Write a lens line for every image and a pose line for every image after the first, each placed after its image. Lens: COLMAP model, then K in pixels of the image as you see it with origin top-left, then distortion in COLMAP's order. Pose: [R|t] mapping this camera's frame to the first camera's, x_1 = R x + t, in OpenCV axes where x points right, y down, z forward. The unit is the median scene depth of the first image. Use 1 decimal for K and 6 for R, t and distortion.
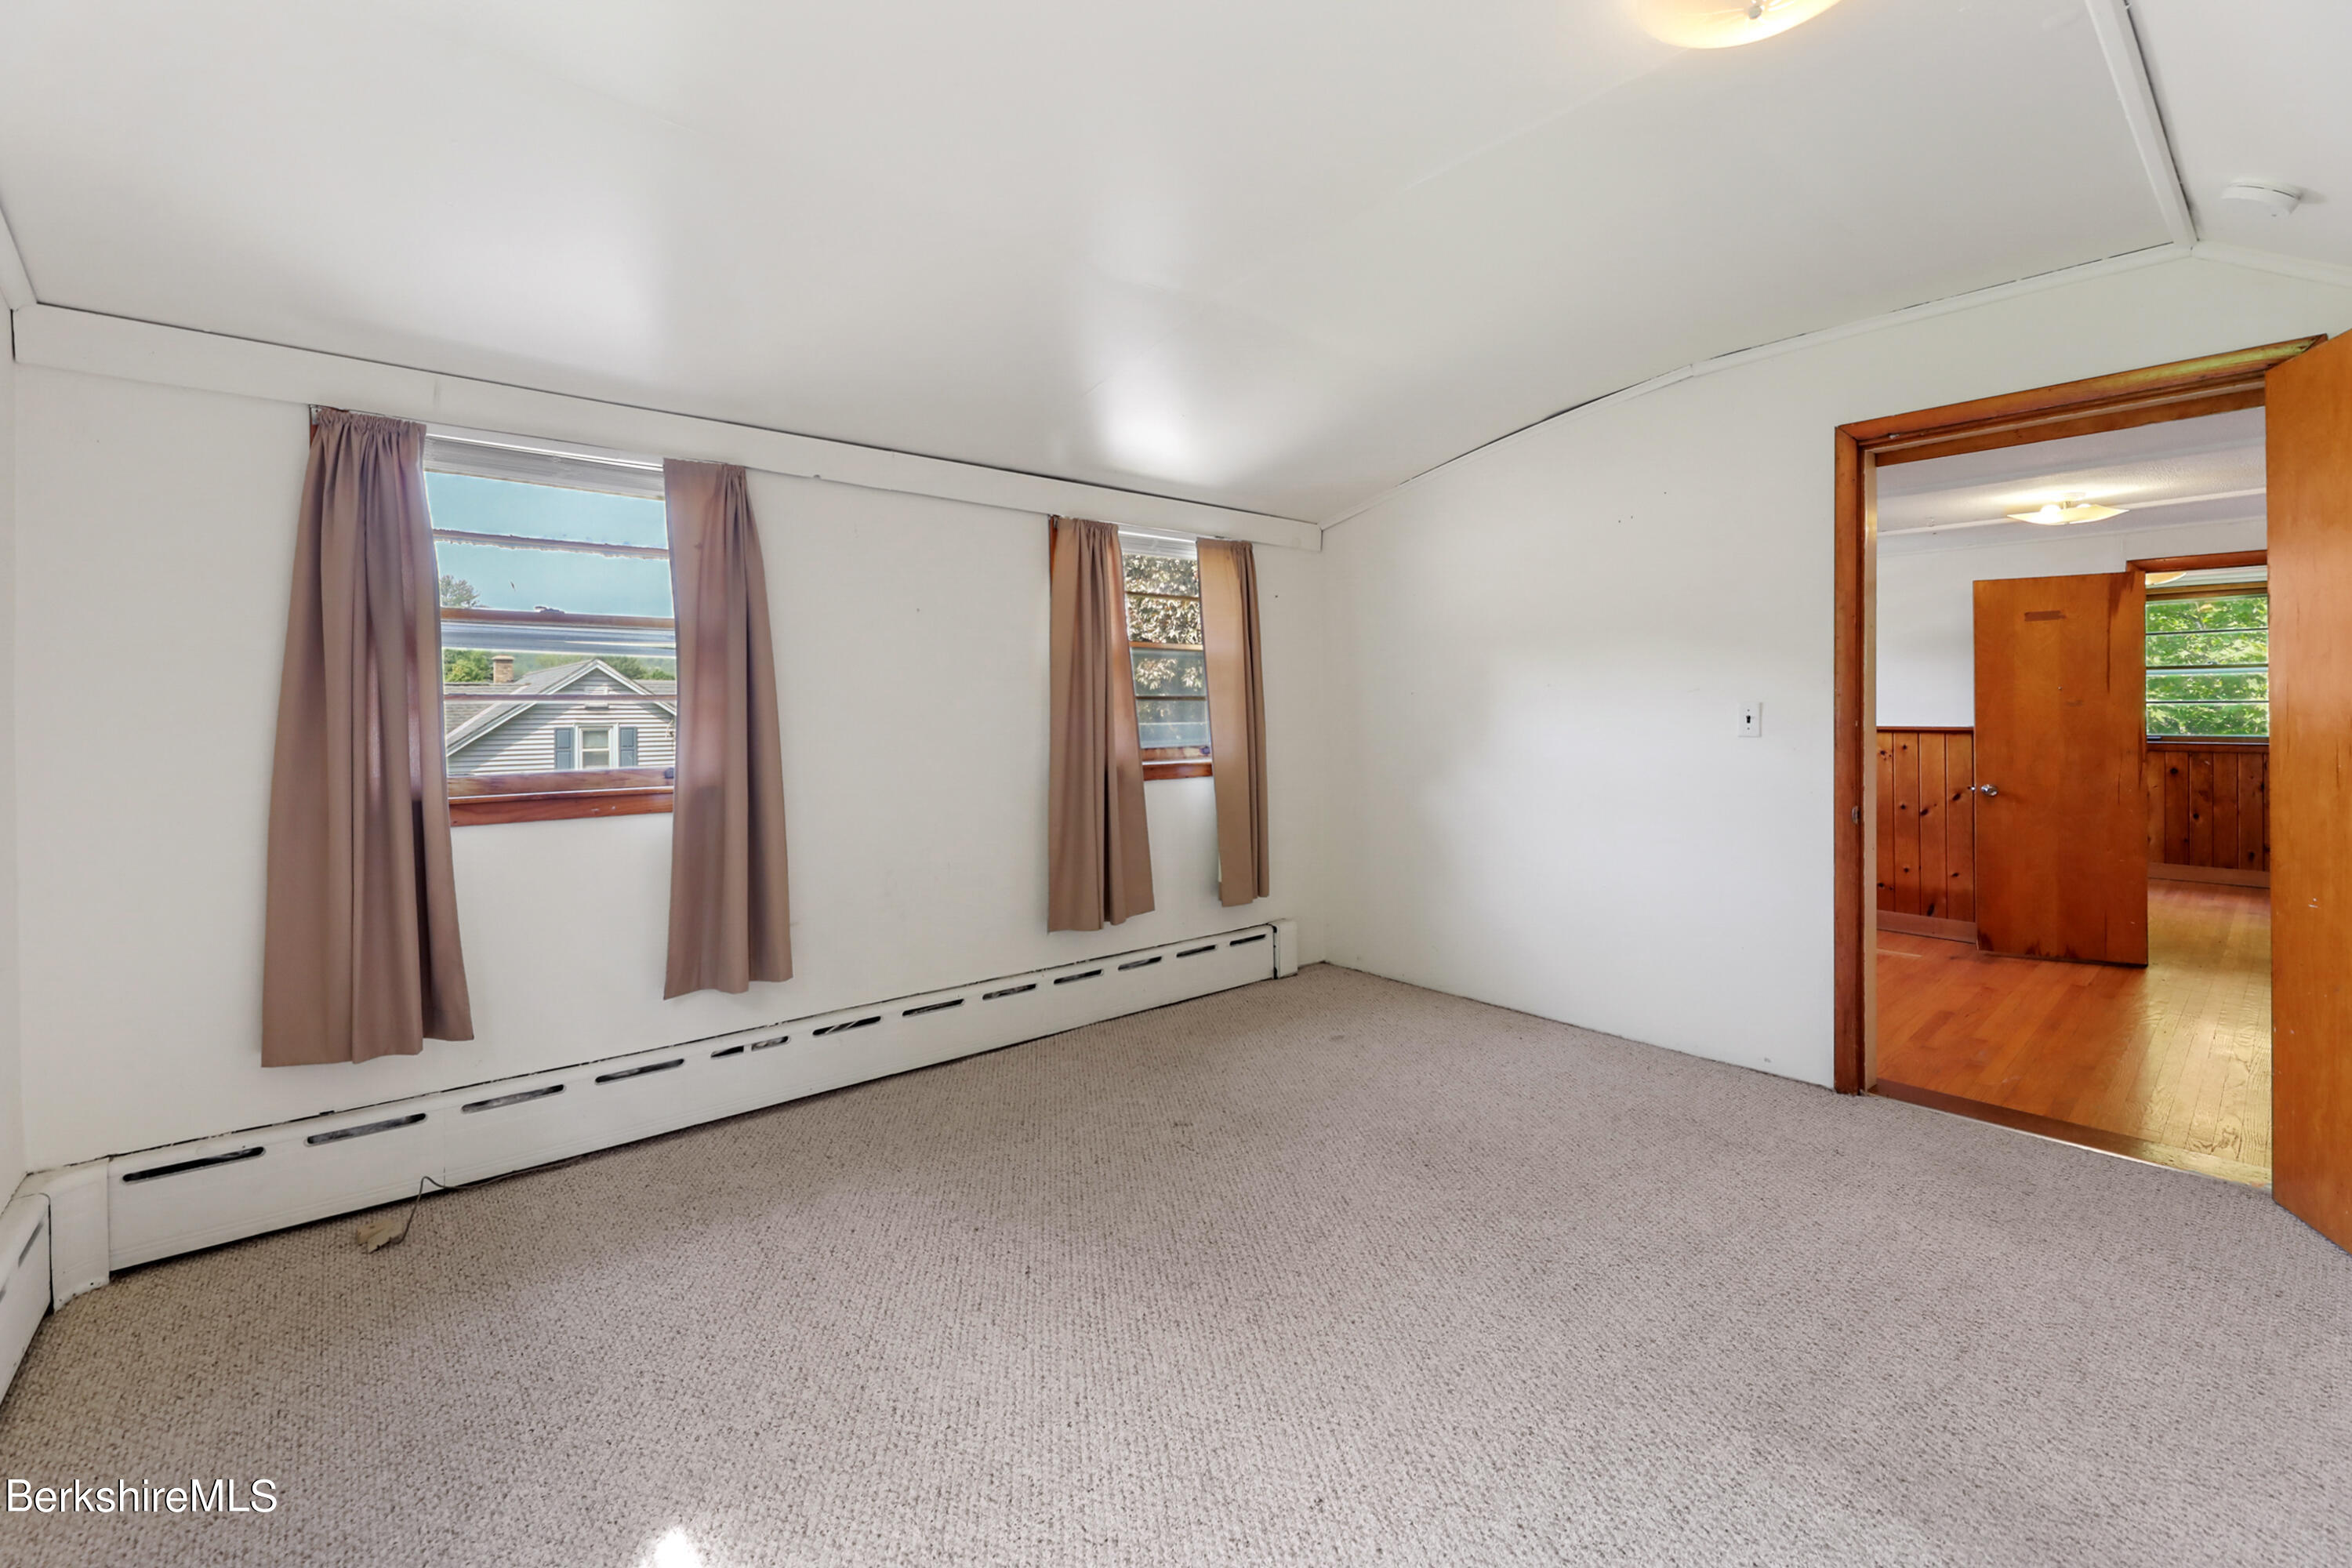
lens RADIAL K [[999.8, 0, 1165.3], [0, 999.8, 722.8], [0, 0, 1]] dist [-0.000722, 0.000153]
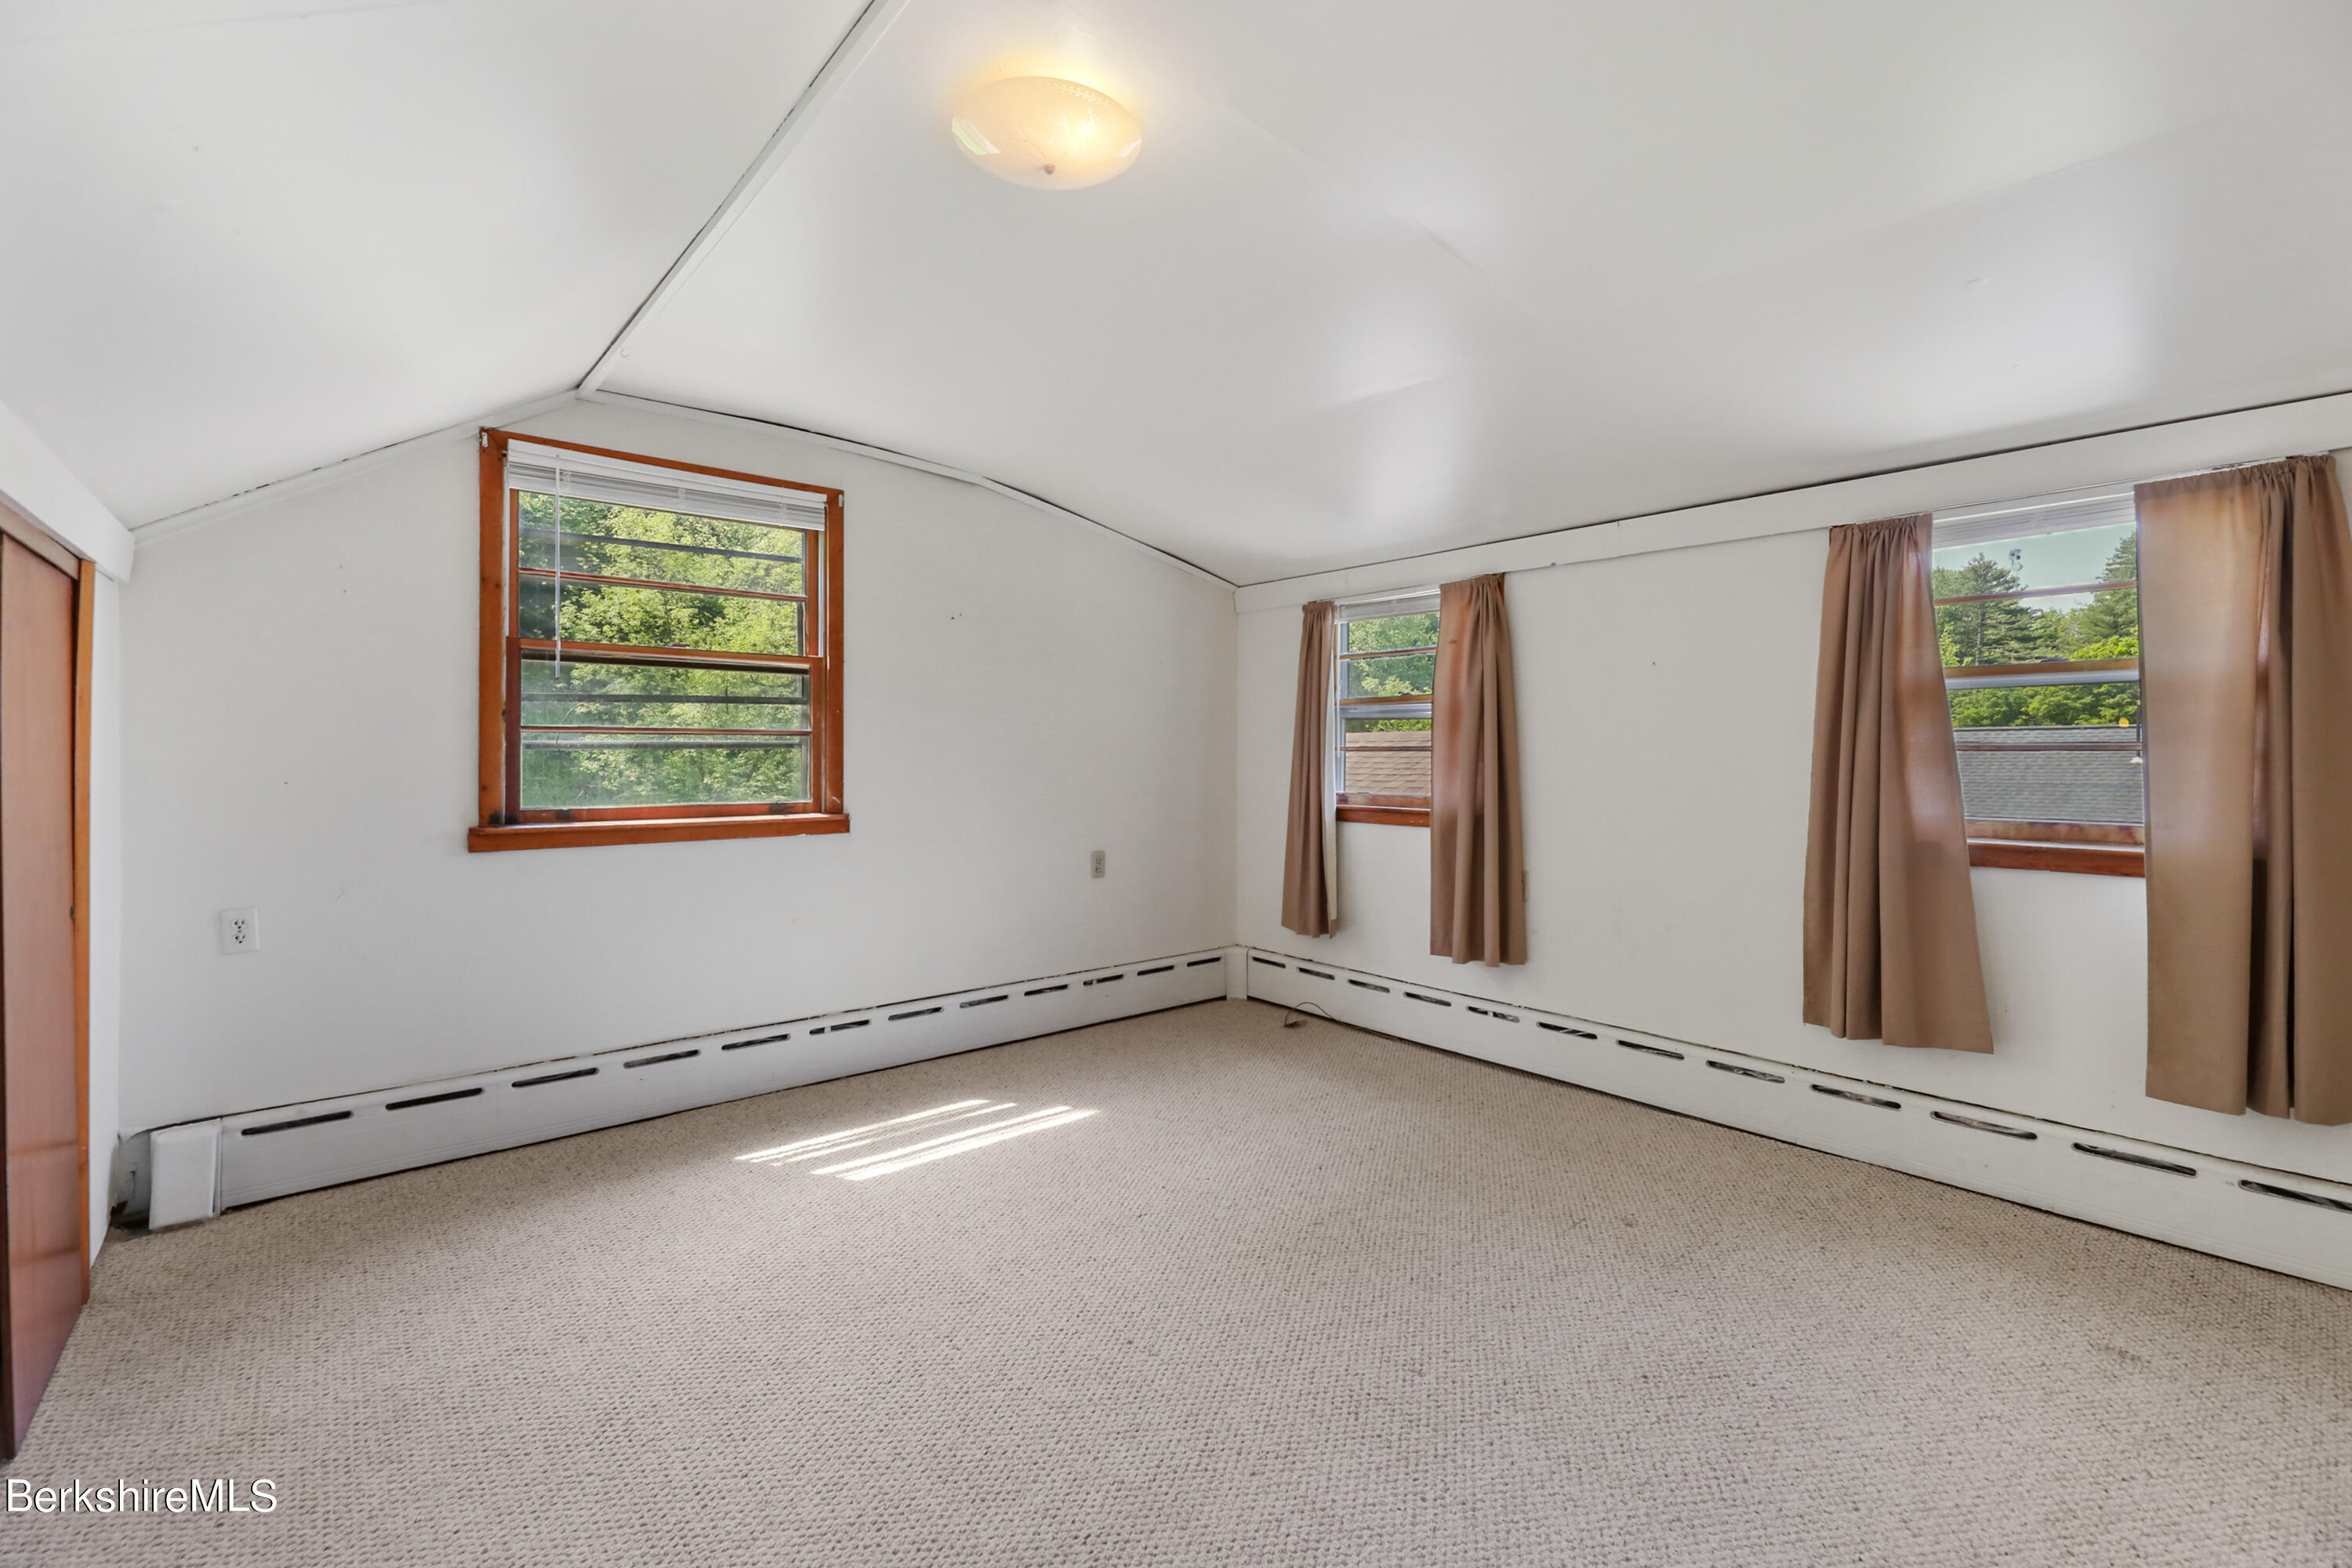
lens RADIAL K [[982.1, 0, 1171.4], [0, 982.1, 771.6], [0, 0, 1]] dist [0.000842, 0.000027]
pose [[0.013567, 0.024312, -0.999612, 0.863109], [-0.019516, 0.999520, 0.024045, -0.017749], [0.999717, 0.019183, 0.014035, 0.550225]]
